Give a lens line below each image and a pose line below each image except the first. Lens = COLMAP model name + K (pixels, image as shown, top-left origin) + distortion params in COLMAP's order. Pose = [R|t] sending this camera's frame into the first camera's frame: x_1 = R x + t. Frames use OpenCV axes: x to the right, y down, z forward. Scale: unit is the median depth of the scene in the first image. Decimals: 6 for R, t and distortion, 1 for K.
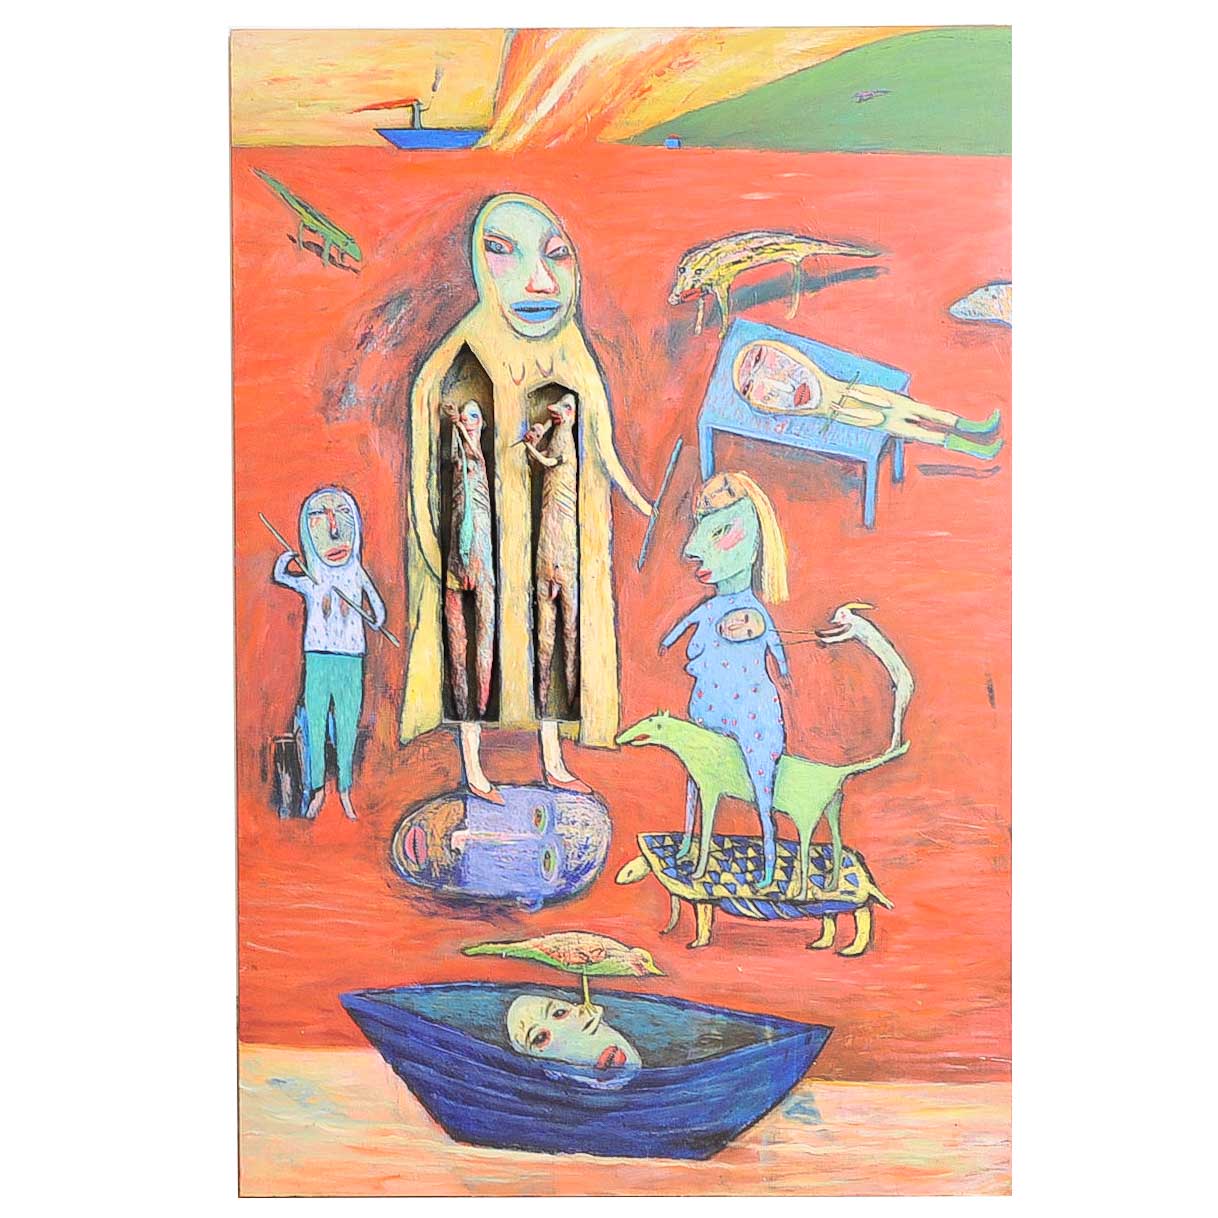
lens RADIAL K [[2090.6, 0, 613.4], [0, 2090.6, 608.4], [0, 0, 1]] dist [0.014309, 0.000000]
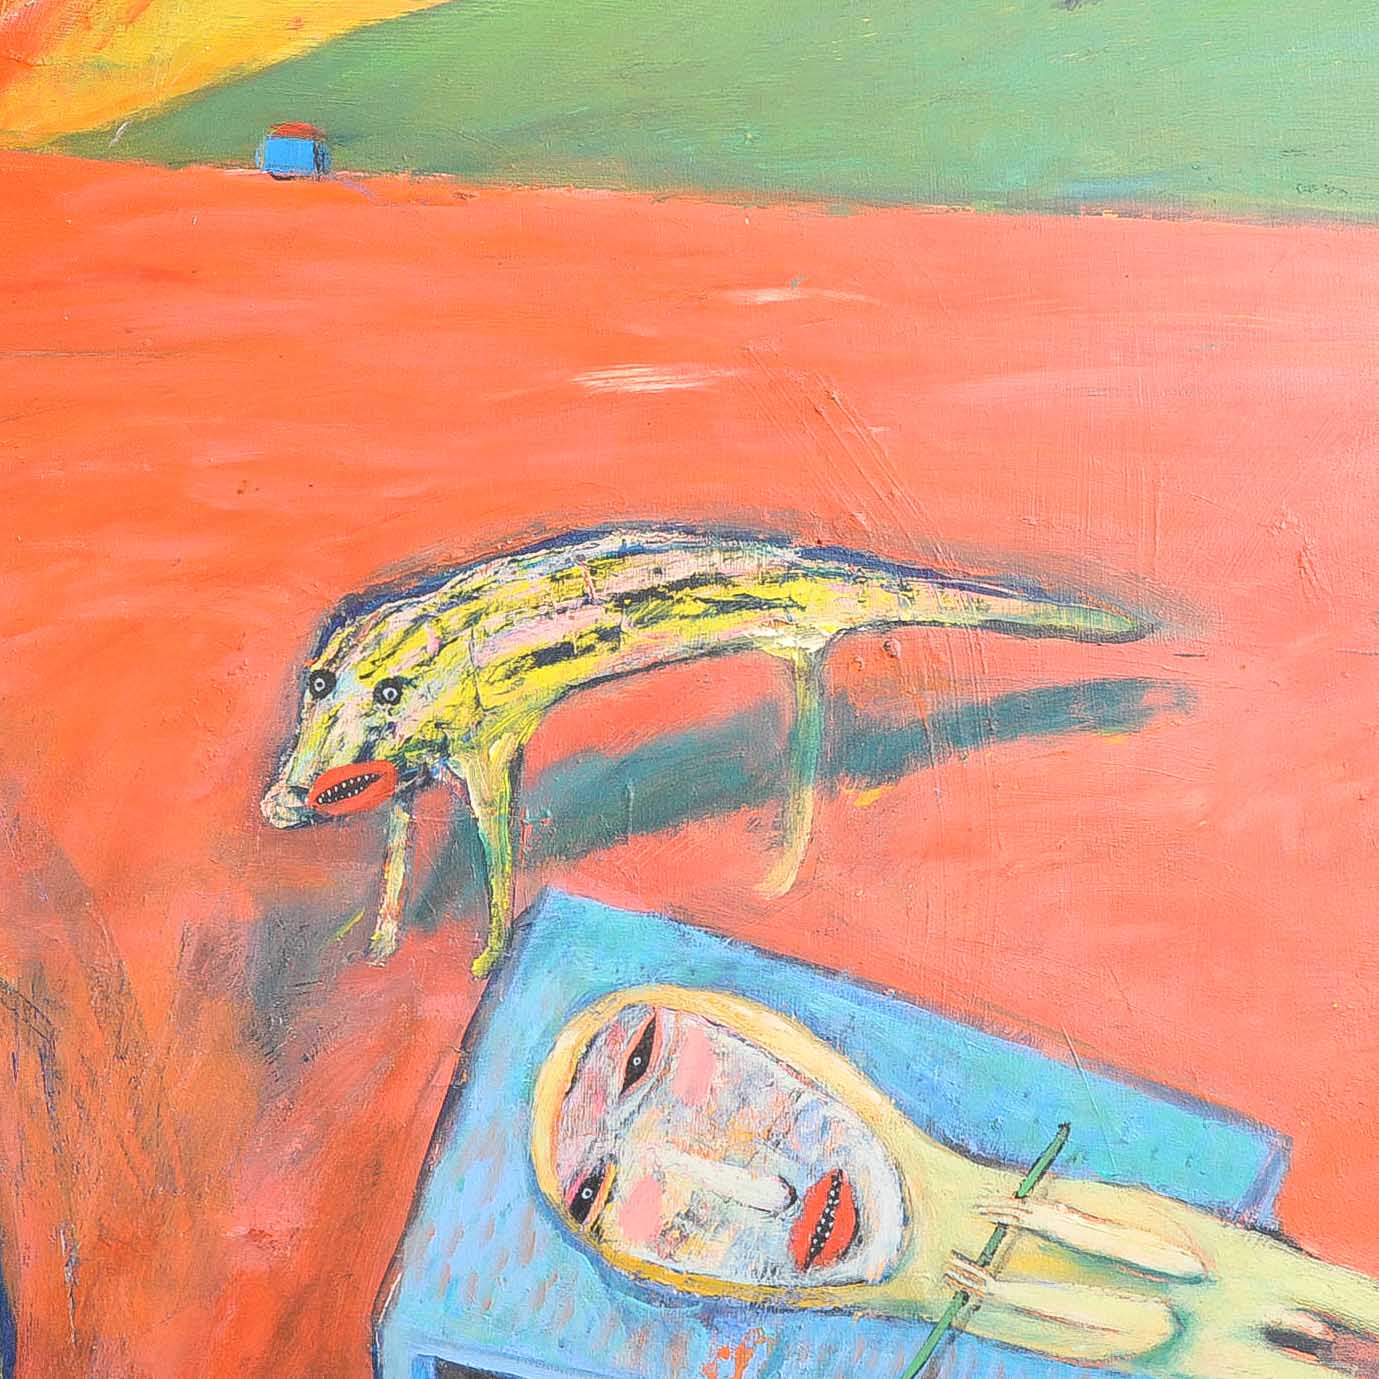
lens RADIAL K [[2367.0, 0, 687.3], [0, 2367.0, 690.6], [0, 0, 1]] dist [0.014309, 0.000000]
pose [[0.999175, 0.013175, 0.038417, 0.063108], [-0.009845, 0.996280, -0.085611, -0.136822], [-0.039402, 0.085162, 0.995588, 0.724163]]
